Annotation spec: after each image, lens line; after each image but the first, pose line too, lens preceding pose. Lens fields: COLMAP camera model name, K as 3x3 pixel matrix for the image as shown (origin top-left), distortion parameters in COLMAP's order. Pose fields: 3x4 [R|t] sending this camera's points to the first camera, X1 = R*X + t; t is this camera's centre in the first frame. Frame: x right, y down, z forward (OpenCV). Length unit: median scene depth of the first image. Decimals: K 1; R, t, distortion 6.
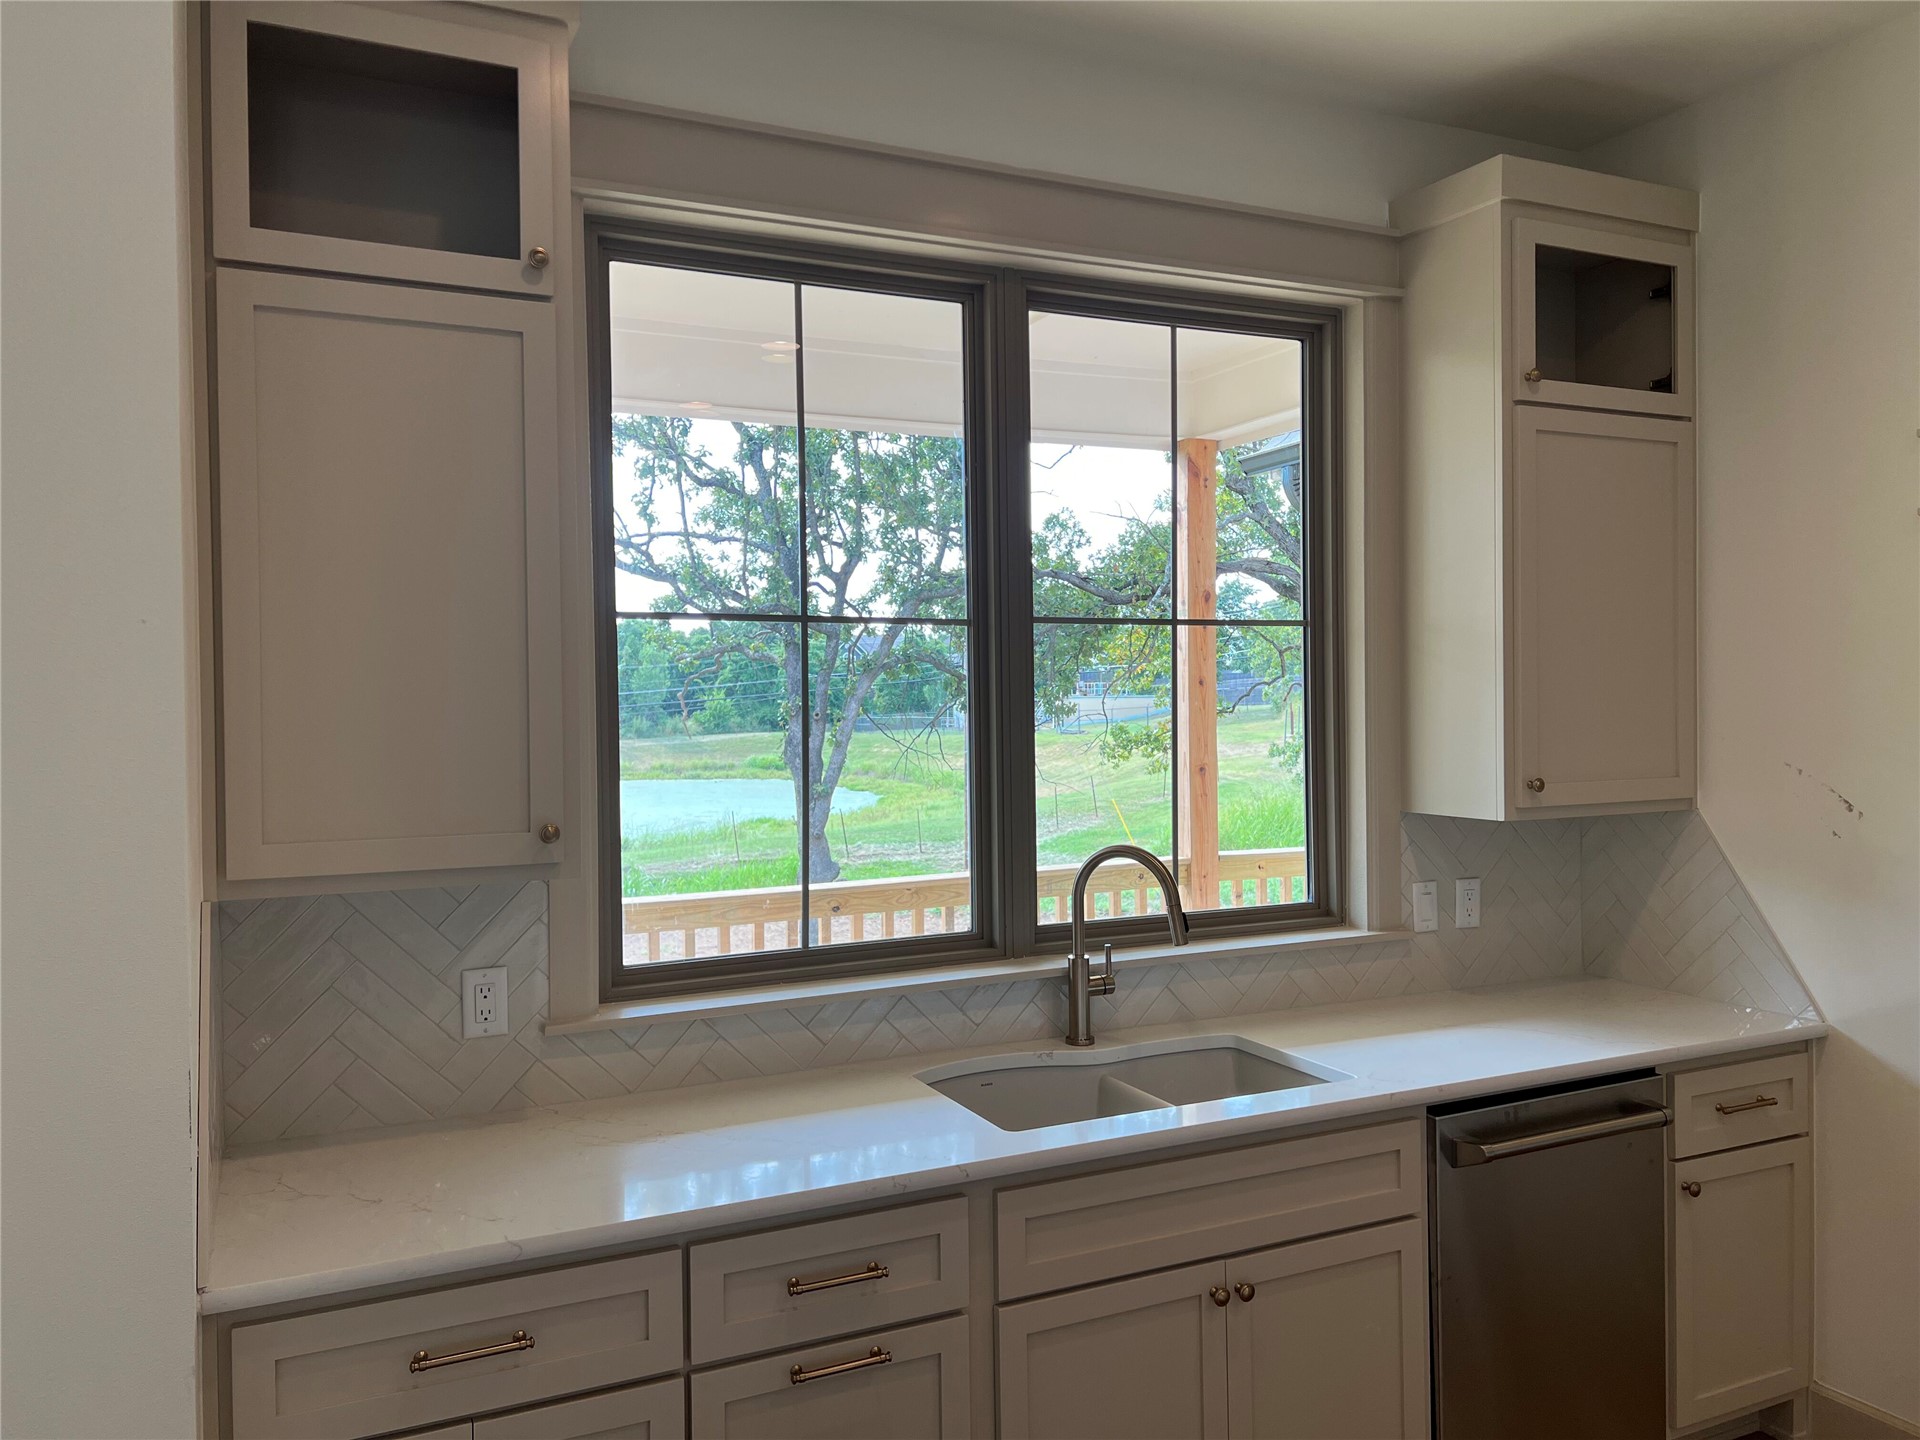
lens RADIAL K [[1443.5, 0, 959.4], [0, 1443.5, 713.3], [0, 0, 1]] dist [0.001177, 0.000495]
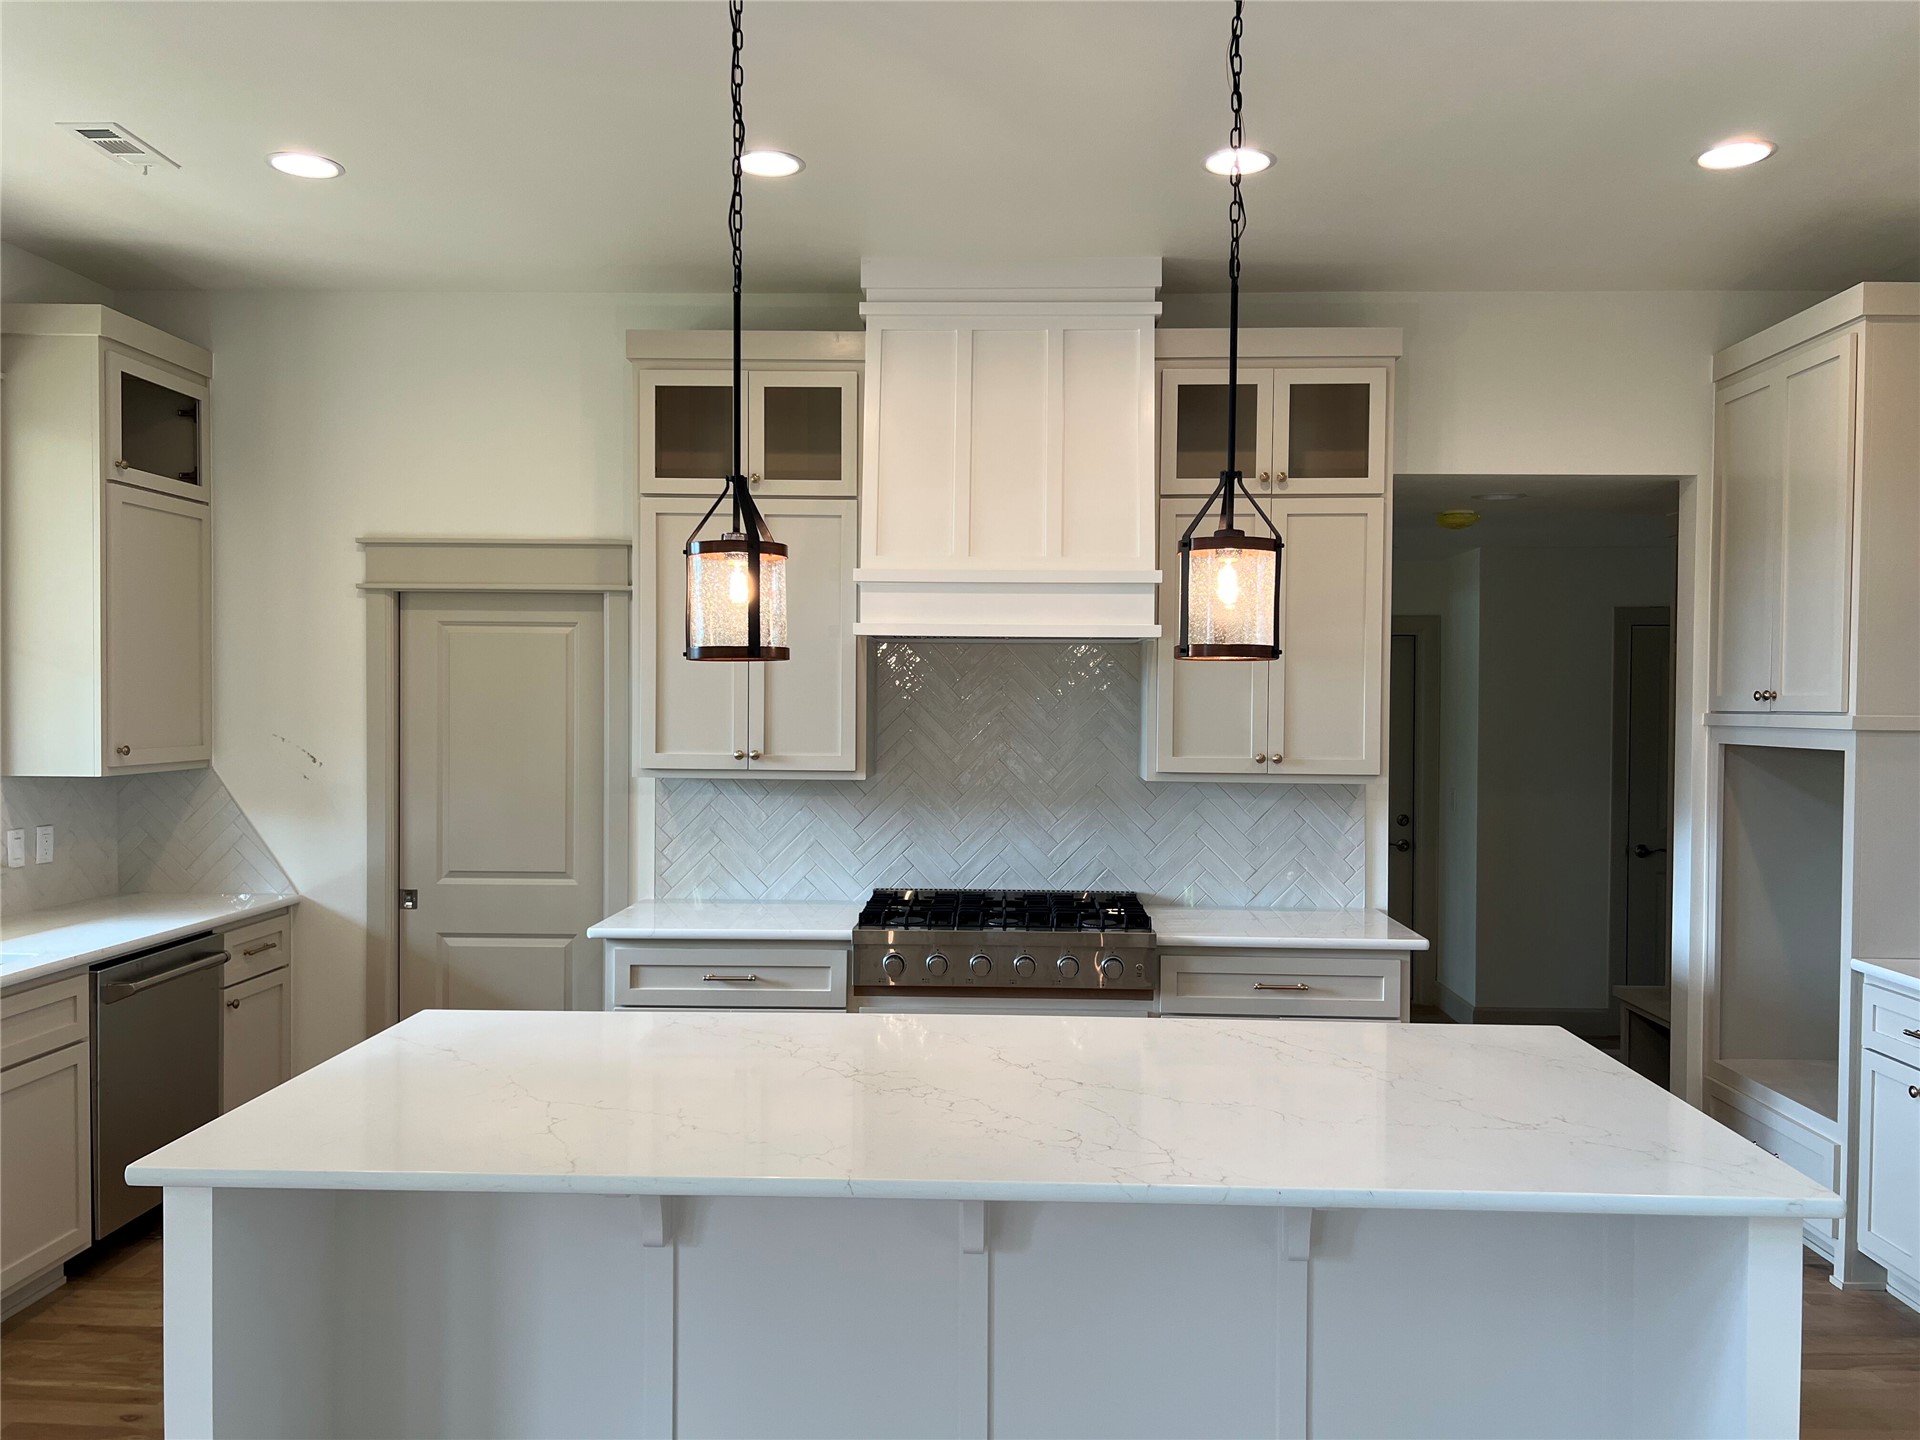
lens RADIAL K [[1443.5, 0, 959.4], [0, 1443.5, 713.3], [0, 0, 1]] dist [0.001177, 0.000495]
pose [[0.456454, 0.004910, 0.889734, -0.493750], [-0.001991, 0.999988, -0.004497, 0.017381], [-0.889745, 0.000281, 0.456458, -0.389161]]
